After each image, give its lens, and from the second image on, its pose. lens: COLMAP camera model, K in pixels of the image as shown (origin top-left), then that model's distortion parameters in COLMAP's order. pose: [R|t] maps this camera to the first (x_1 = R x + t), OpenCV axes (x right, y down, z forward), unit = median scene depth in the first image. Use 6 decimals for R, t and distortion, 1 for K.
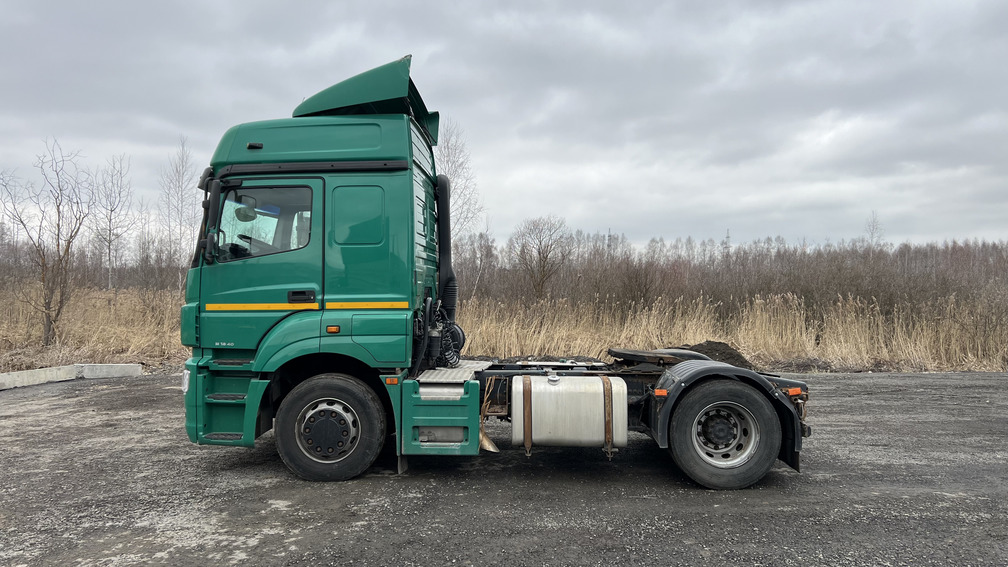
lens RADIAL K [[743.1, 0, 501.2], [0, 743.1, 282.3], [0, 0, 1]] dist [0.052009, -0.002167]
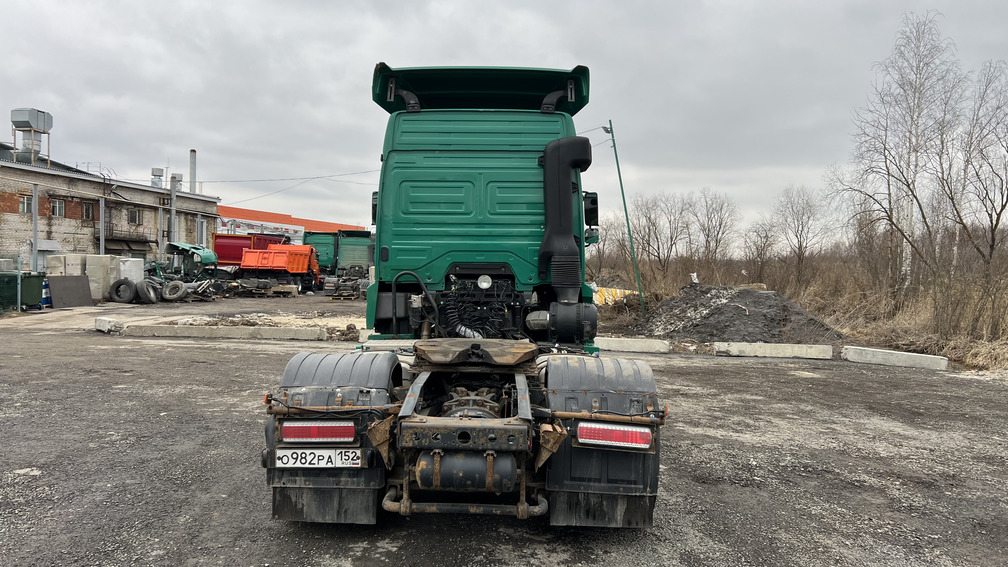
lens RADIAL K [[743.1, 0, 501.2], [0, 743.1, 282.3], [0, 0, 1]] dist [0.052009, -0.002167]
pose [[0.054827, 0.006605, -0.998474, 1.065654], [0.002989, 0.999973, 0.006779, 0.031762], [0.998491, -0.003356, 0.054805, 1.139179]]
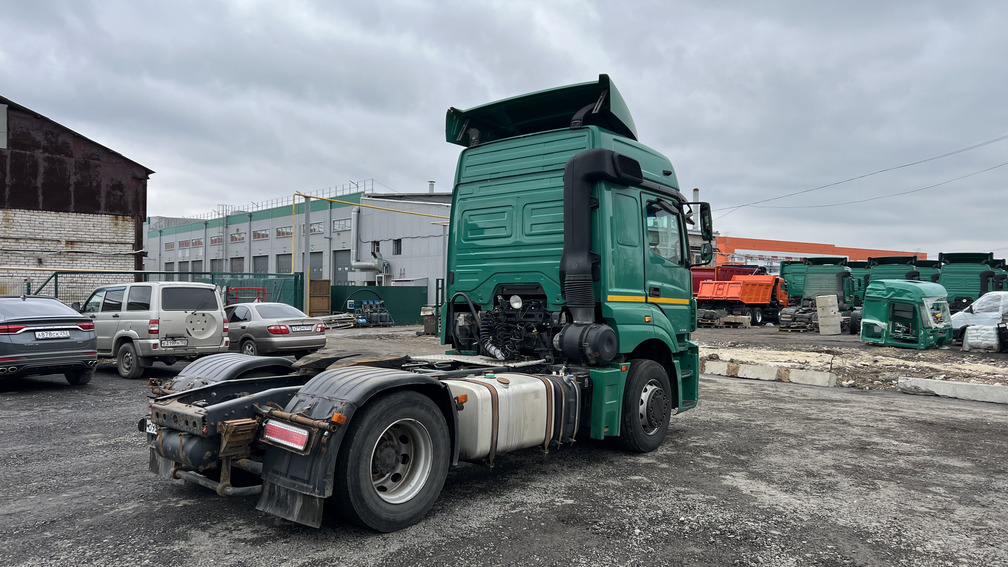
lens RADIAL K [[743.1, 0, 501.2], [0, 743.1, 282.3], [0, 0, 1]] dist [0.052009, -0.002167]
pose [[-0.594542, -0.030681, -0.803479, 0.875243], [-0.000133, 0.999275, -0.038059, 0.052667], [0.804065, -0.022520, -0.594115, 1.868041]]
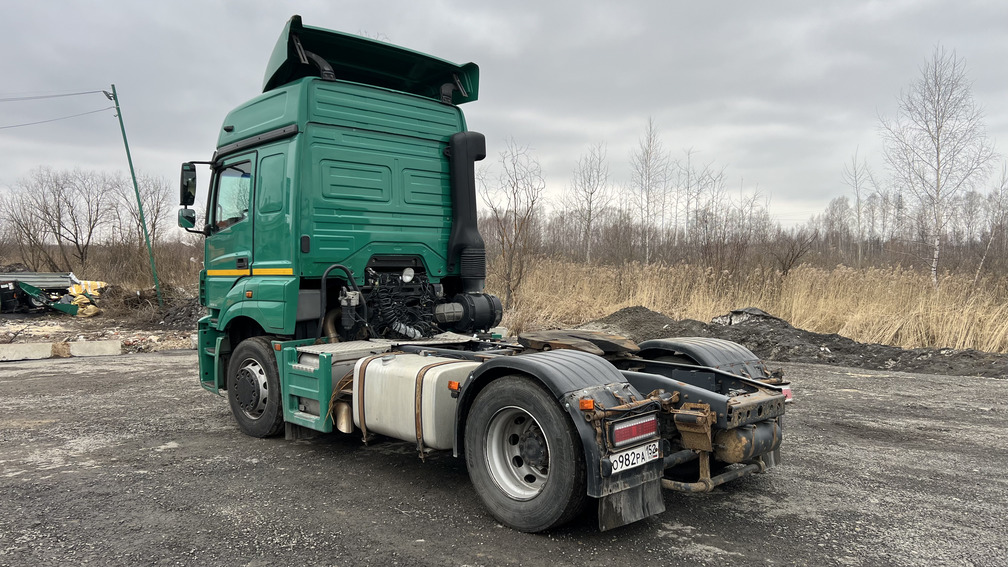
lens RADIAL K [[743.1, 0, 501.2], [0, 743.1, 282.3], [0, 0, 1]] dist [0.052009, -0.002167]
pose [[0.739385, 0.012174, -0.673173, 0.745064], [0.009867, 0.999533, 0.028913, 0.019155], [0.673211, -0.028020, 0.738919, 0.454827]]
